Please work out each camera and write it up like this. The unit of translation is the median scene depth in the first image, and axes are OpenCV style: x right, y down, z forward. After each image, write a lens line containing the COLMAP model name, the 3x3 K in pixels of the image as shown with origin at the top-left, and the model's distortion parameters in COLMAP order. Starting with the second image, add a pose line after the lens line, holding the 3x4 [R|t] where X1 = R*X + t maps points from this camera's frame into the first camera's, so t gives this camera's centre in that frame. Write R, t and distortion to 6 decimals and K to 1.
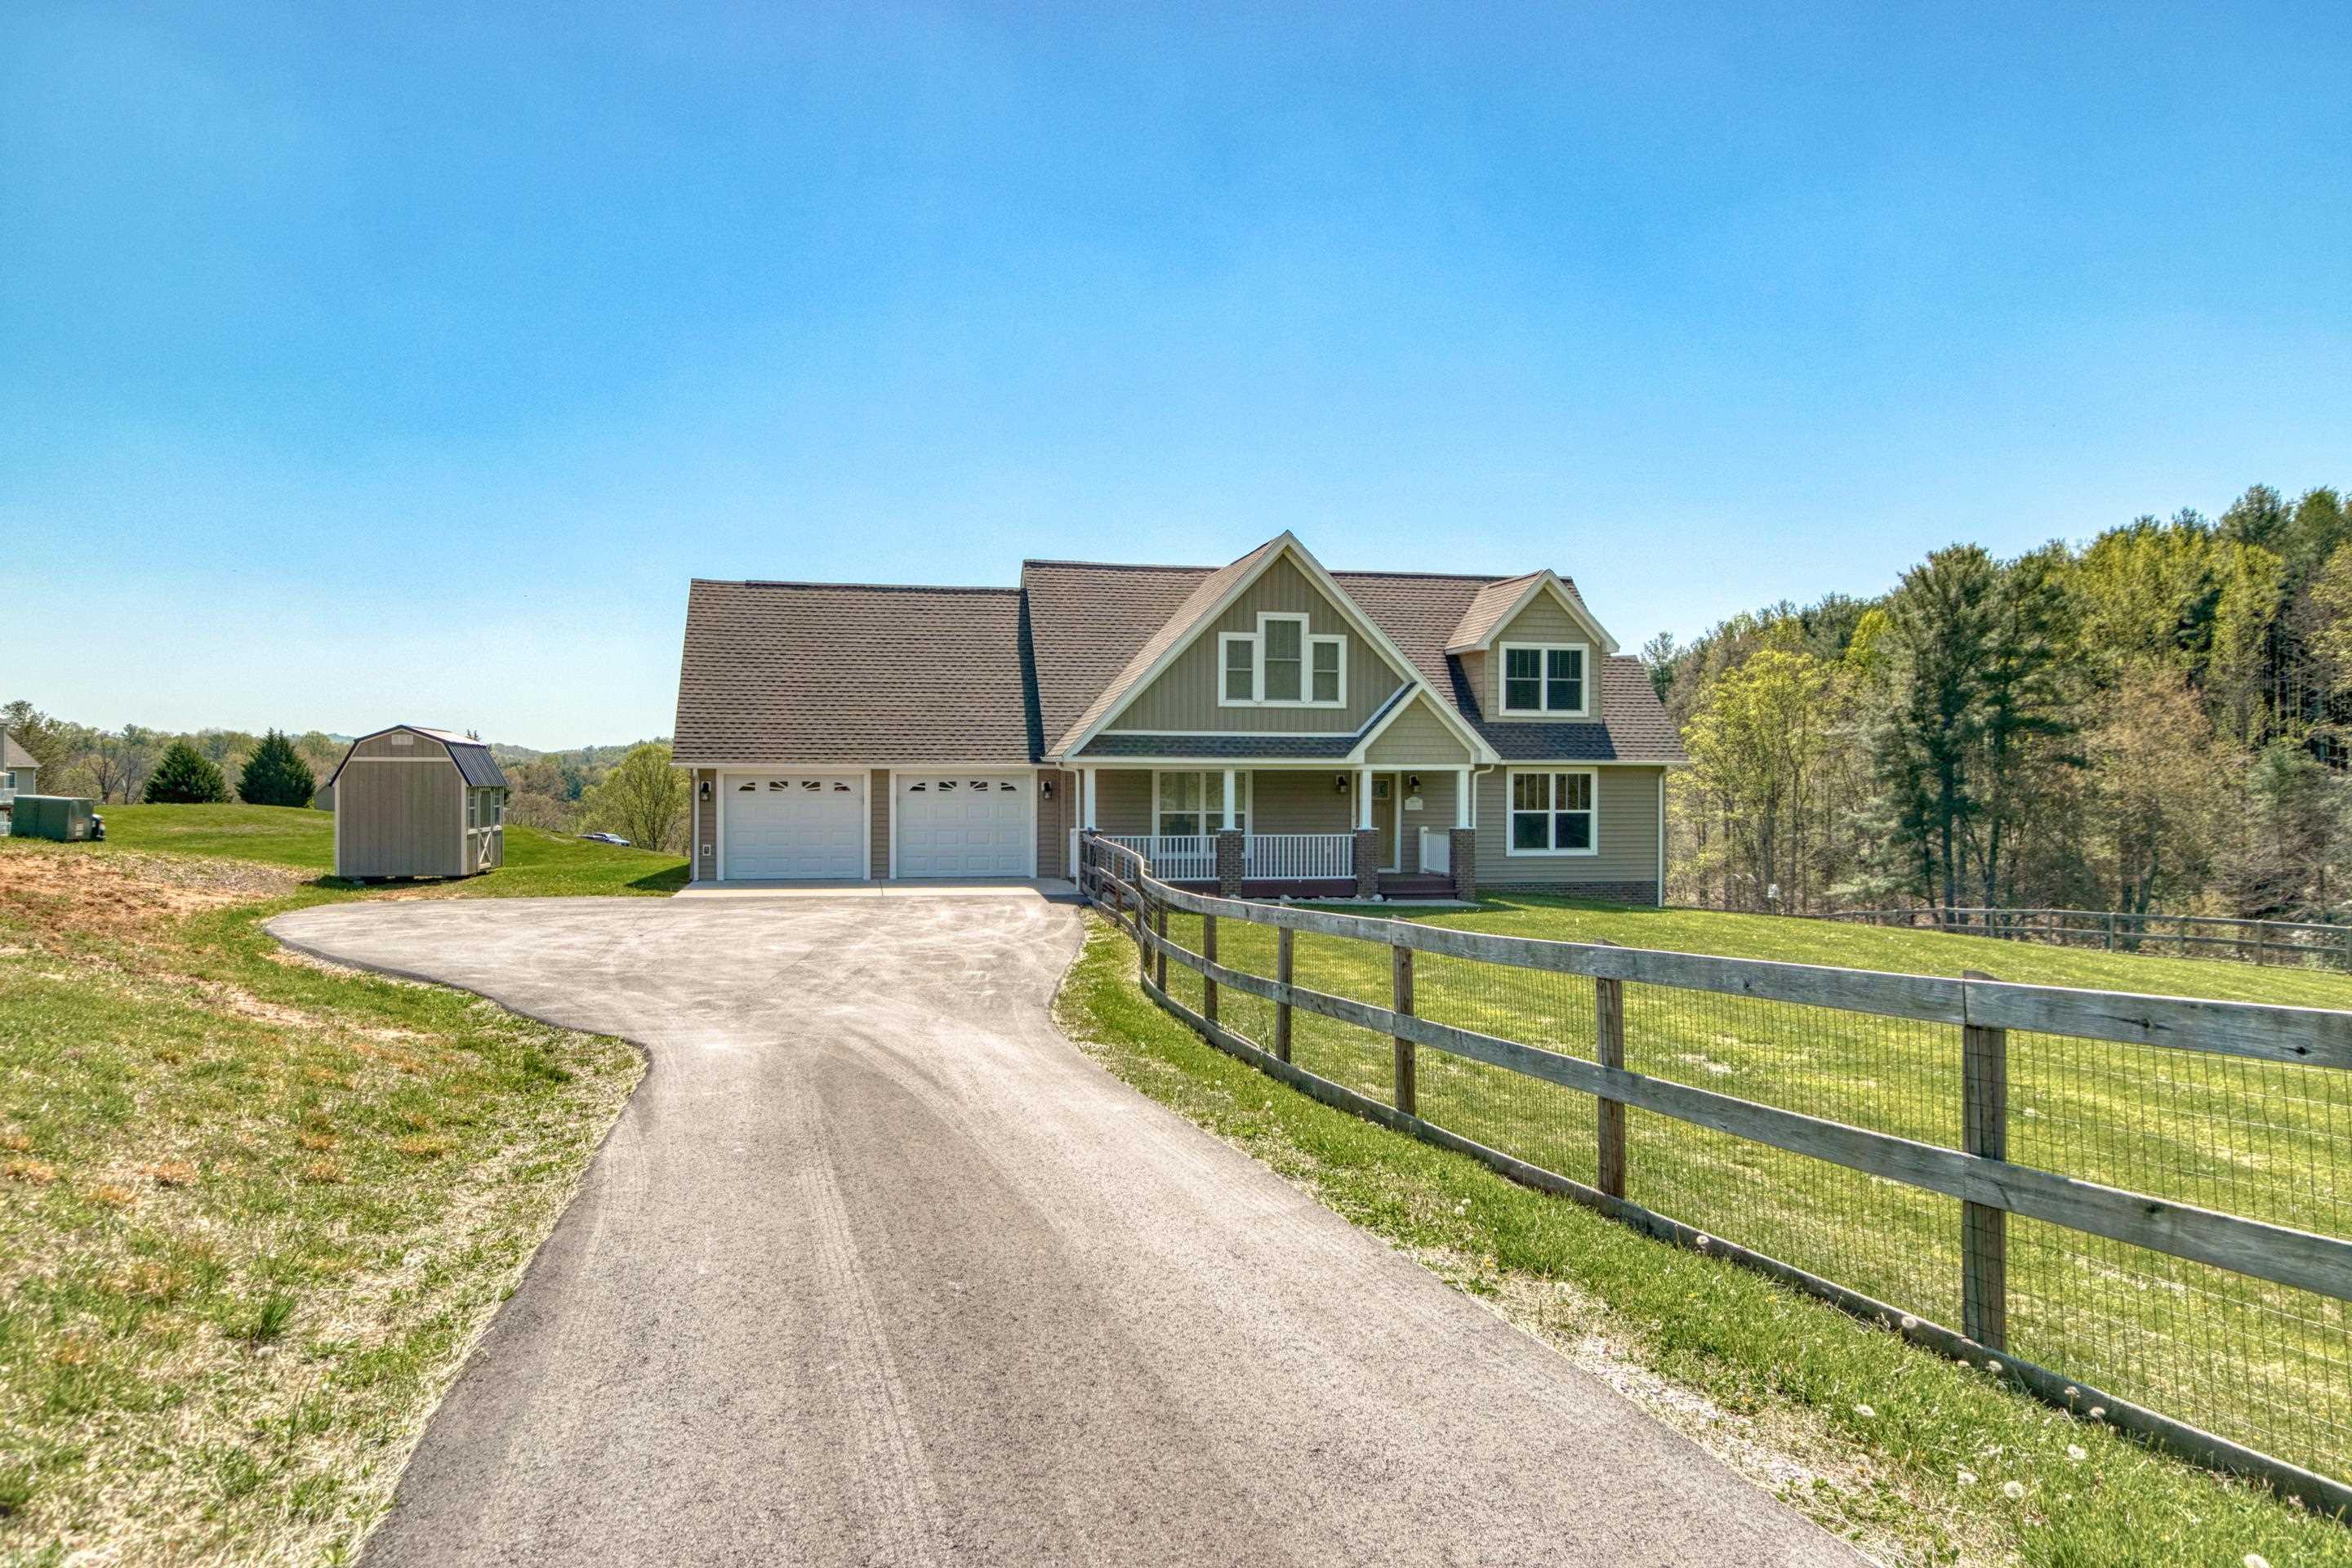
lens RADIAL K [[1574.1, 0, 1176.0], [0, 1574.1, 784.0], [0, 0, 1]] dist [-0.003555, -0.000335]
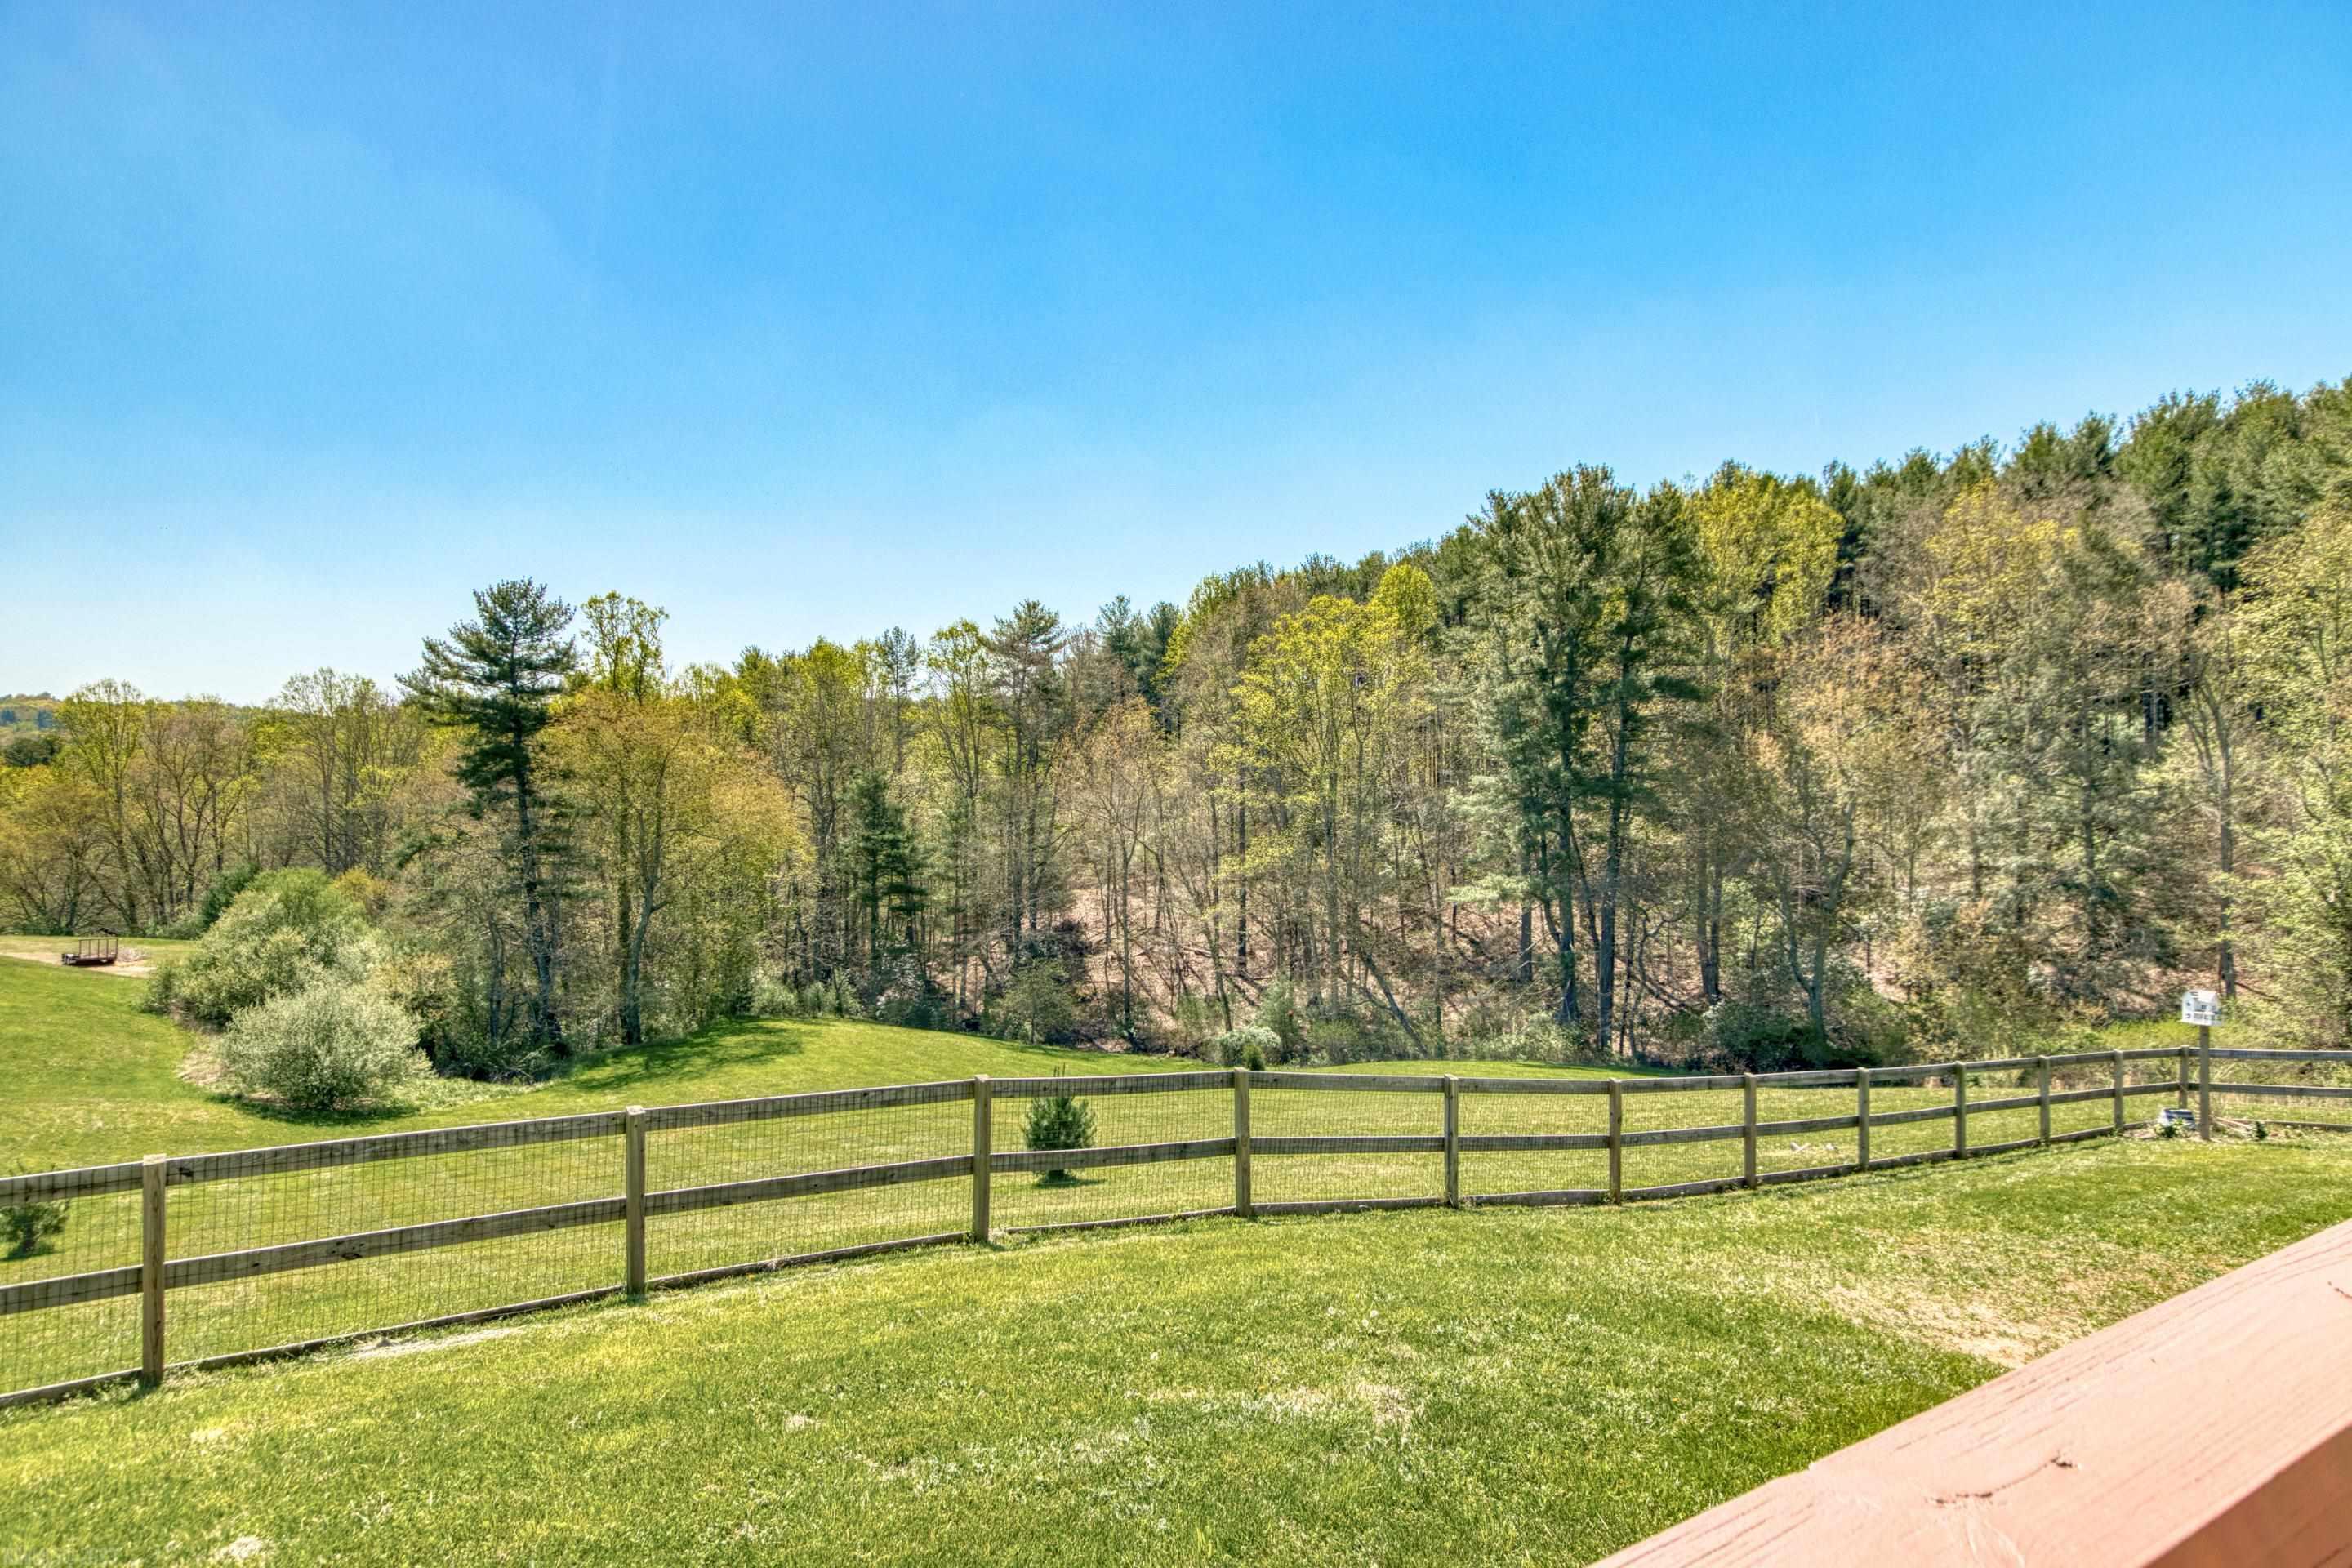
lens RADIAL K [[1477.4, 0, 1176.0], [0, 1477.4, 784.0], [0, 0, 1]] dist [0.001660, 0.026427]
pose [[0.912068, -0.002071, 0.410034, -0.039582], [-0.002027, 0.999952, 0.009560, 0.019608], [-0.410035, -0.009551, 0.912020, 1.235025]]
